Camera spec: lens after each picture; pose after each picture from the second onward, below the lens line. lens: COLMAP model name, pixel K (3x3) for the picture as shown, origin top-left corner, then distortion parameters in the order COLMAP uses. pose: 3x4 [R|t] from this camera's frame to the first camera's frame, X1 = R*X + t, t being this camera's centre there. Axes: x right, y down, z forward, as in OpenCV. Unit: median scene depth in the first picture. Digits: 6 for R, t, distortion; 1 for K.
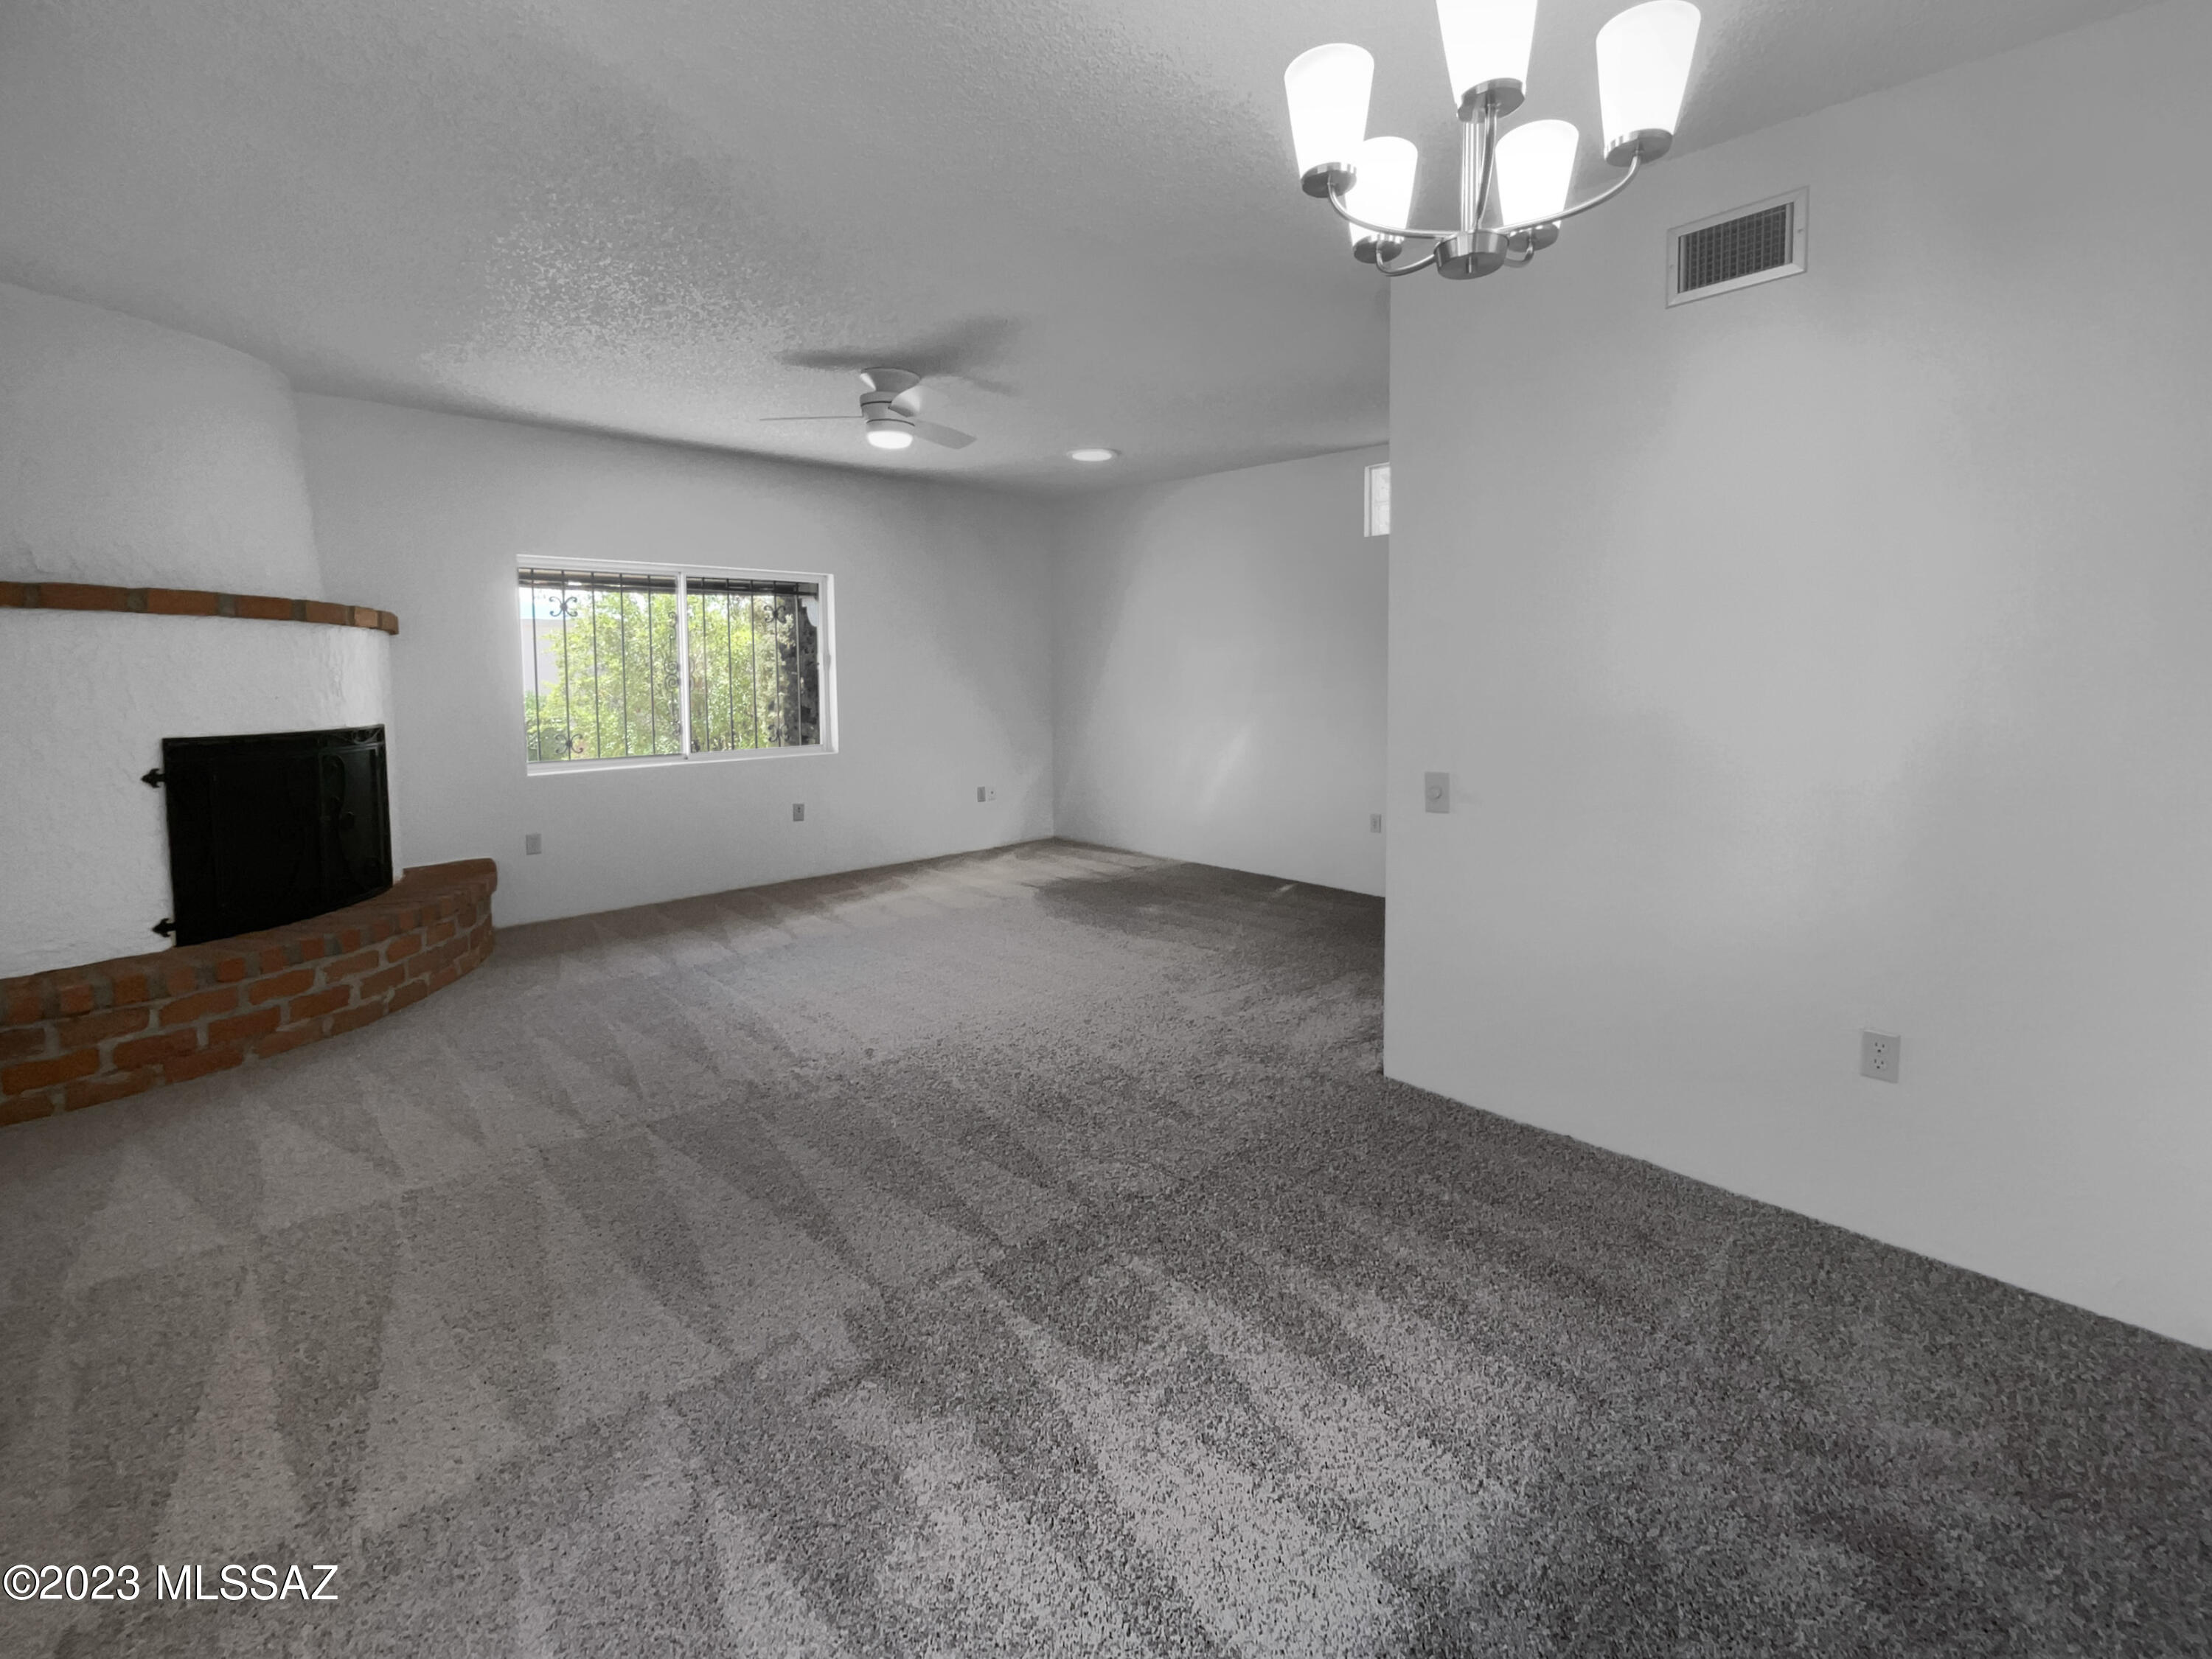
lens RADIAL K [[910.1, 0, 1111.3], [0, 910.1, 729.0], [0, 0, 1]] dist [-0.006098, 0.004416]
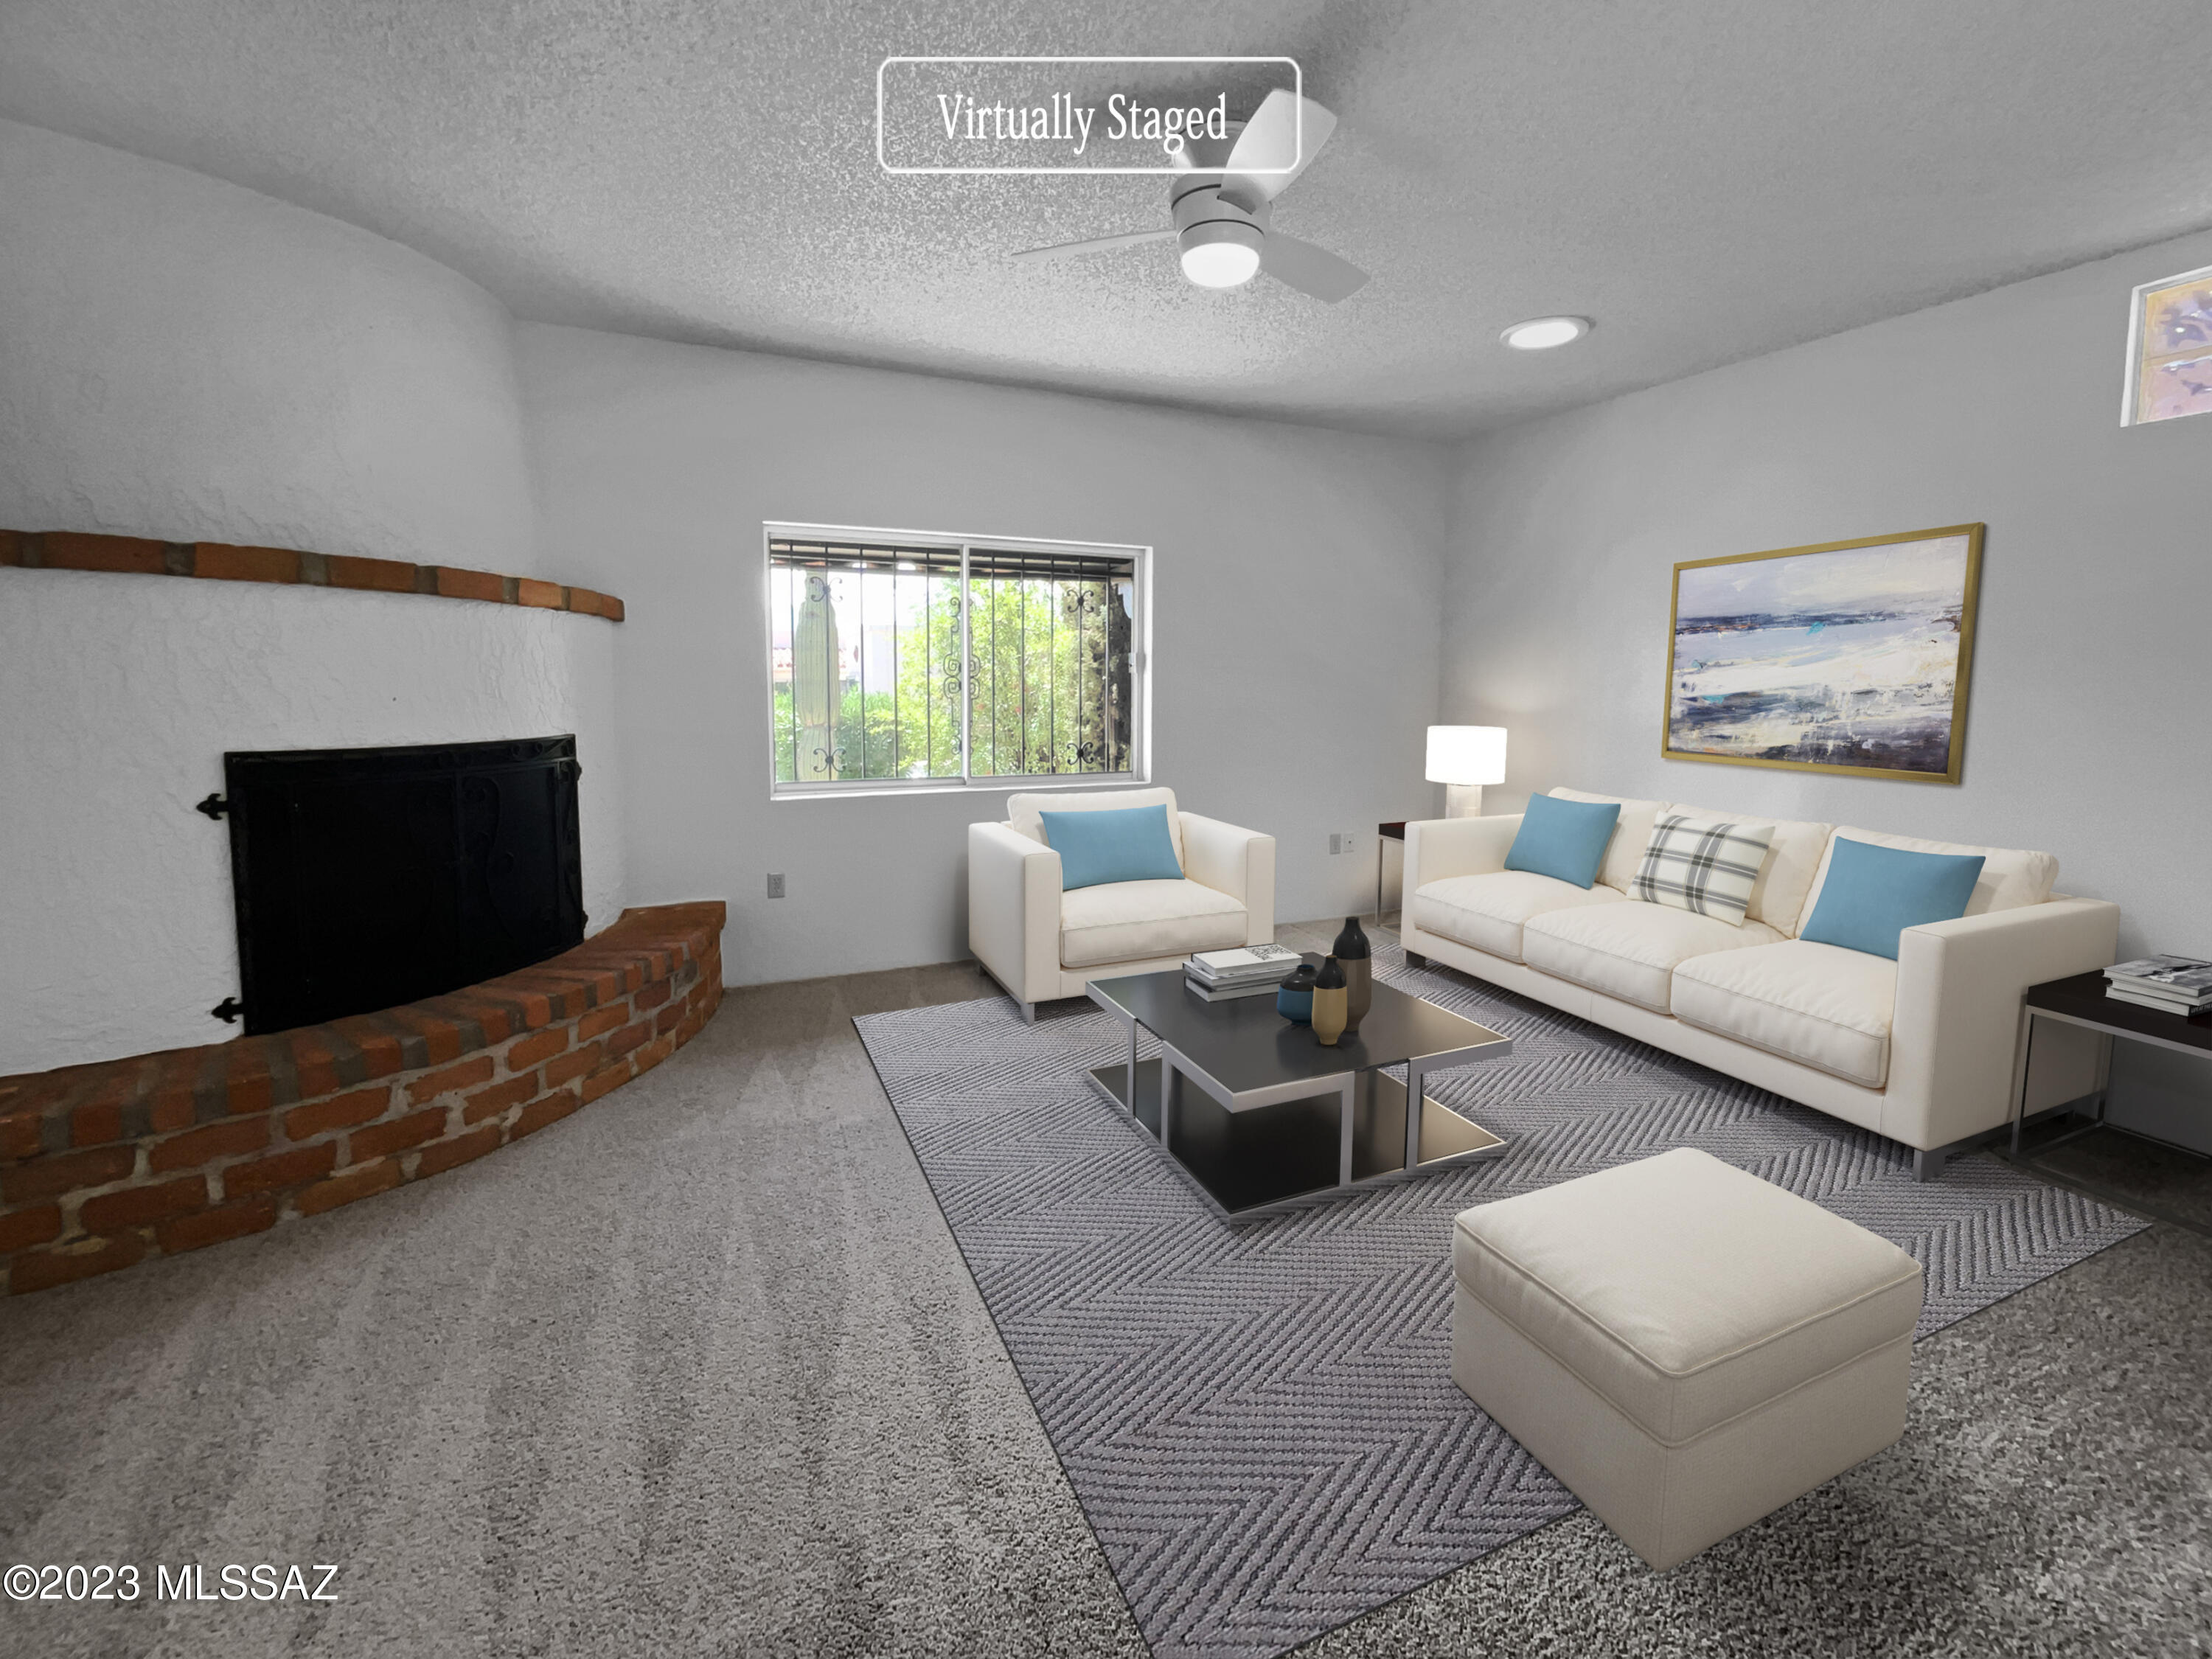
lens RADIAL K [[922.3, 0, 1154.7], [0, 922.3, 758.0], [0, 0, 1]] dist [0.000993, 0.000159]
pose [[0.948022, 0.042239, -0.315390, -0.098868], [-0.035368, 0.998996, 0.027481, -0.029040], [0.316234, -0.014898, 0.948564, 0.492842]]
